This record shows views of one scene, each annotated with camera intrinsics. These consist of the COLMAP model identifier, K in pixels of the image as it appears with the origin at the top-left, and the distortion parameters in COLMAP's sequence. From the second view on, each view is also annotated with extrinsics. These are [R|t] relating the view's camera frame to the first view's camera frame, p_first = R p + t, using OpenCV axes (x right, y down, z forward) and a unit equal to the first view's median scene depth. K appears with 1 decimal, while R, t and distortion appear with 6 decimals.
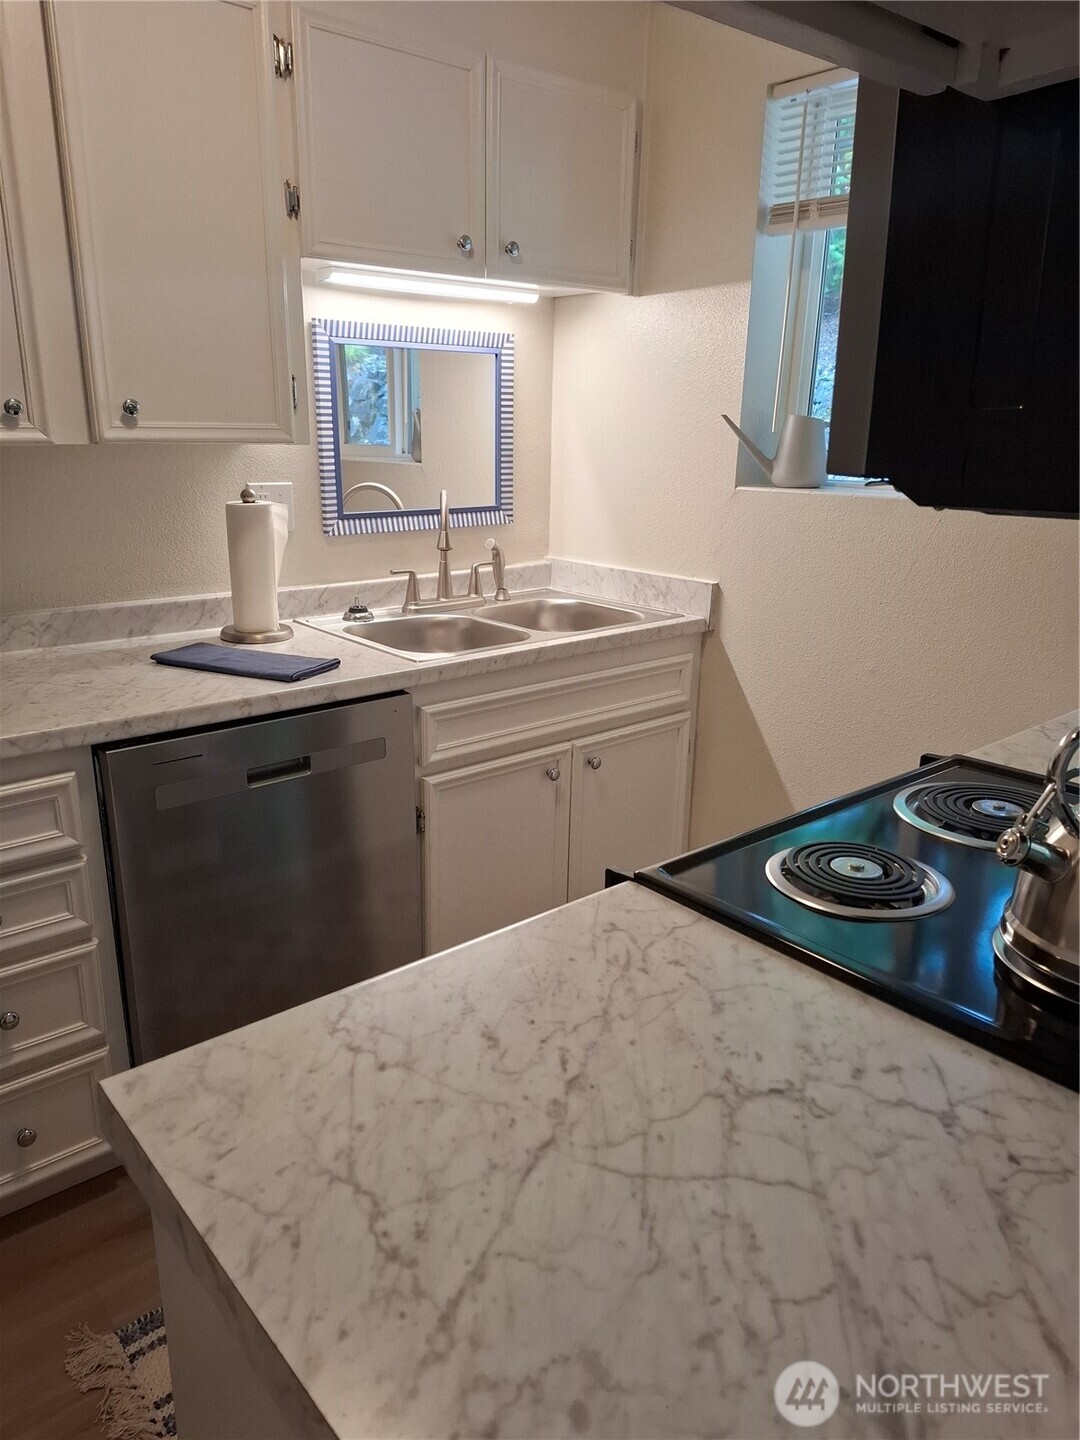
lens RADIAL K [[1013.0, 0, 534.6], [0, 1013.0, 732.2], [0, 0, 1]] dist [0.085891, -0.089285]
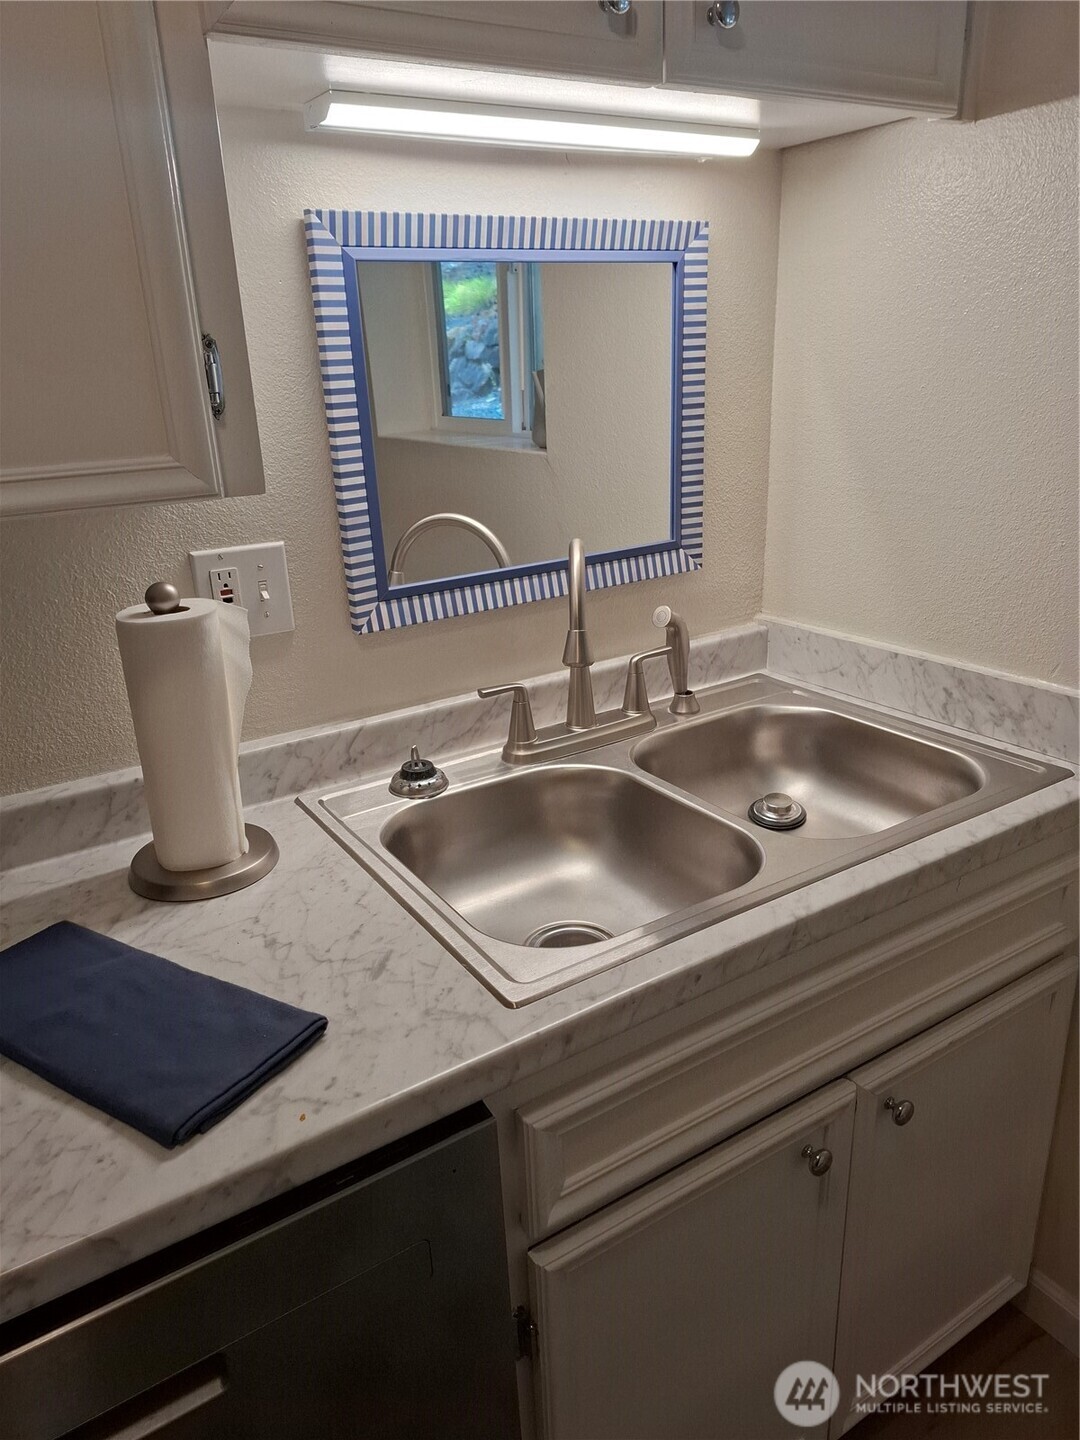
lens RADIAL K [[1013.0, 0, 530.1], [0, 1013.0, 714.7], [0, 0, 1]] dist [0.085891, -0.089285]
pose [[0.988965, -0.008105, -0.147925, -0.037100], [0.014145, 0.999107, 0.039822, -0.168169], [0.147470, -0.041475, 0.988197, 0.483424]]
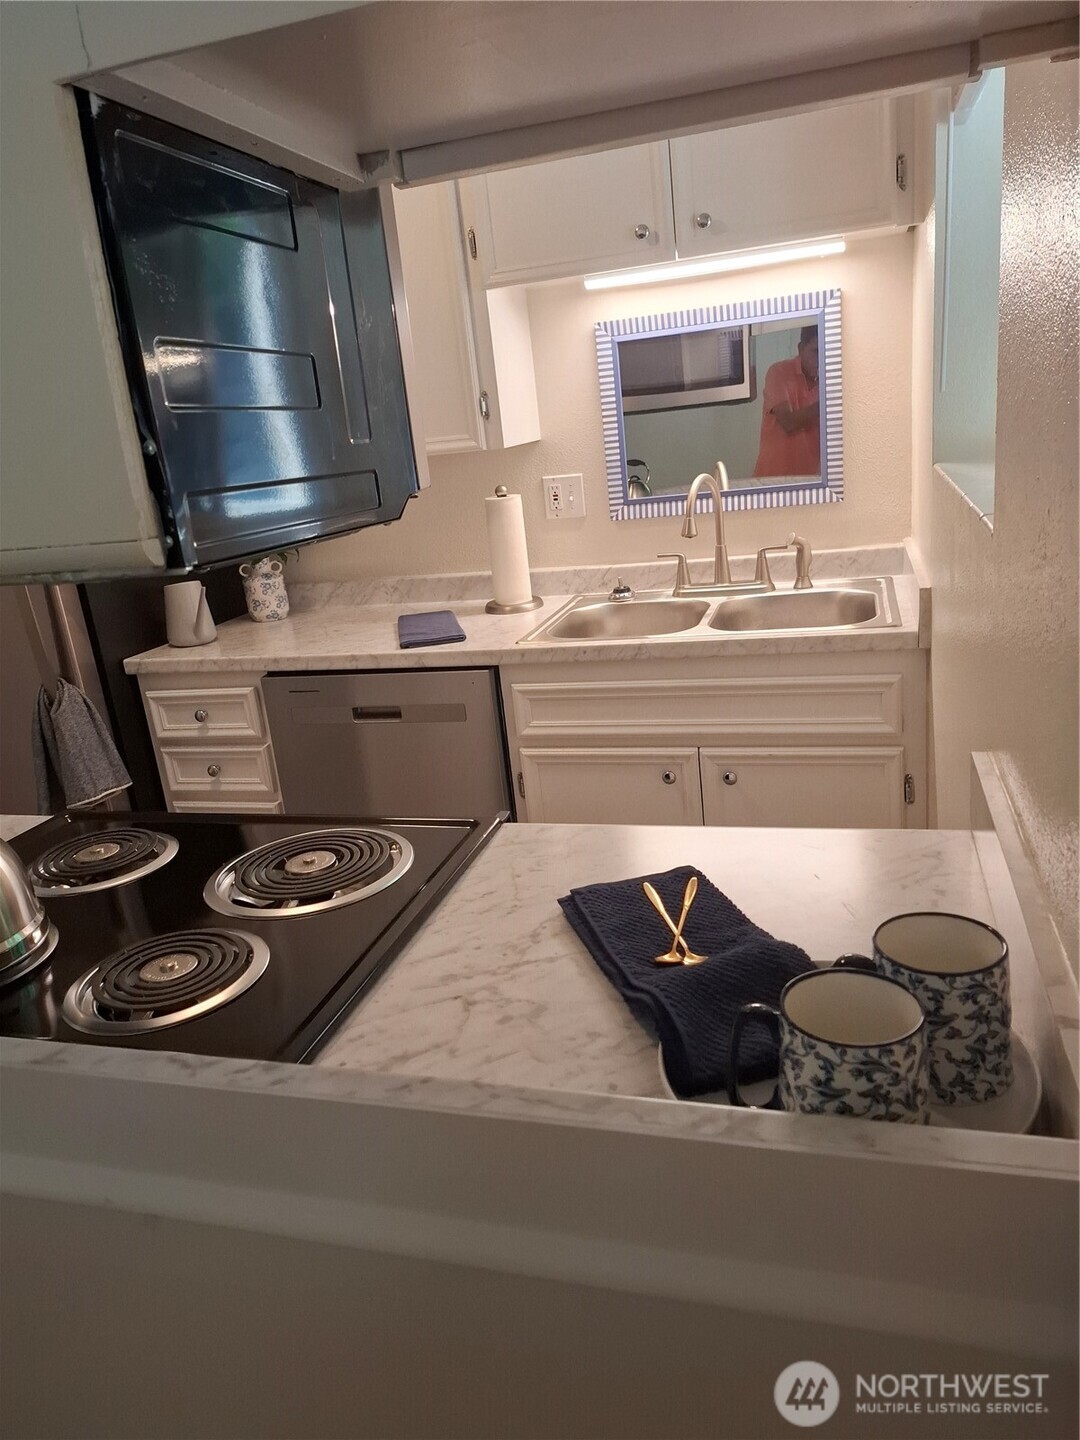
lens RADIAL K [[1013.0, 0, 516.8], [0, 1013.0, 717.6], [0, 0, 1]] dist [0.085891, -0.089285]
pose [[0.537227, 0.175743, -0.824925, 0.664747], [-0.139511, 0.983094, 0.118584, -0.098732], [0.831820, 0.051380, 0.552663, 0.320889]]
